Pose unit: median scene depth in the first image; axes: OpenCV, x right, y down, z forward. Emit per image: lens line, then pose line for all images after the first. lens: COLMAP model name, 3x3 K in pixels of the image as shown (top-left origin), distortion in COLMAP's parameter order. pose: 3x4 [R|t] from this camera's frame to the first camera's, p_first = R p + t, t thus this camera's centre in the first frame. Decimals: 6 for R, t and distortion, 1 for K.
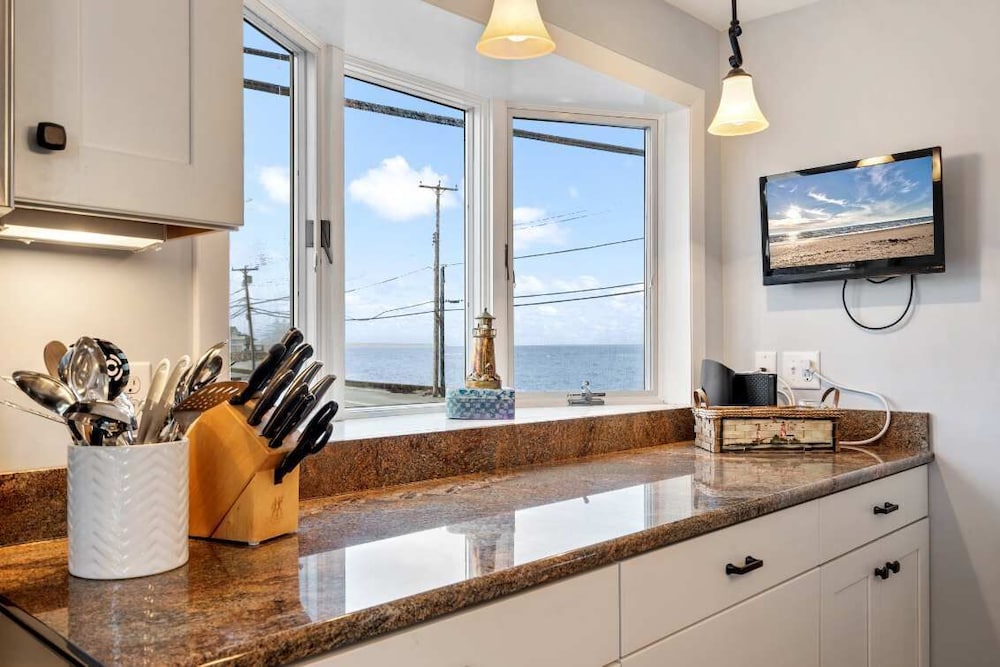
lens RADIAL K [[783.5, 0, 472.8], [0, 783.5, 350.9], [0, 0, 1]] dist [-0.002010, -0.001605]
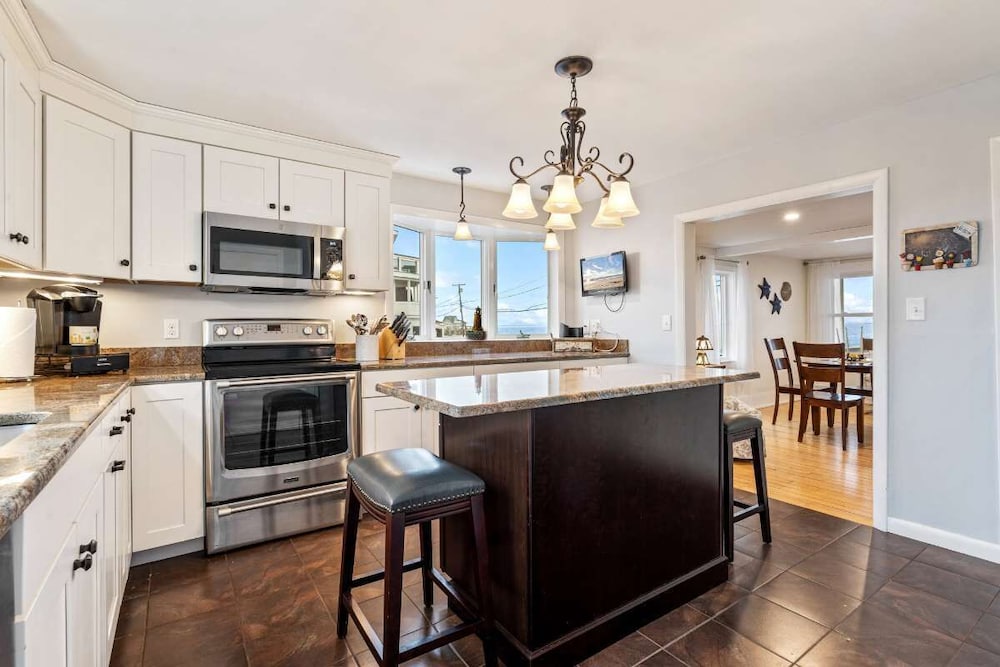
lens RADIAL K [[464.3, 0, 500.0], [0, 464.3, 333.5], [0, 0, 1]] dist [-0.003735, -0.000519]
pose [[0.978153, -0.000413, -0.207884, 0.483413], [0.002100, 0.999967, 0.007895, 0.042052], [0.207873, -0.008159, 0.978122, -0.826261]]
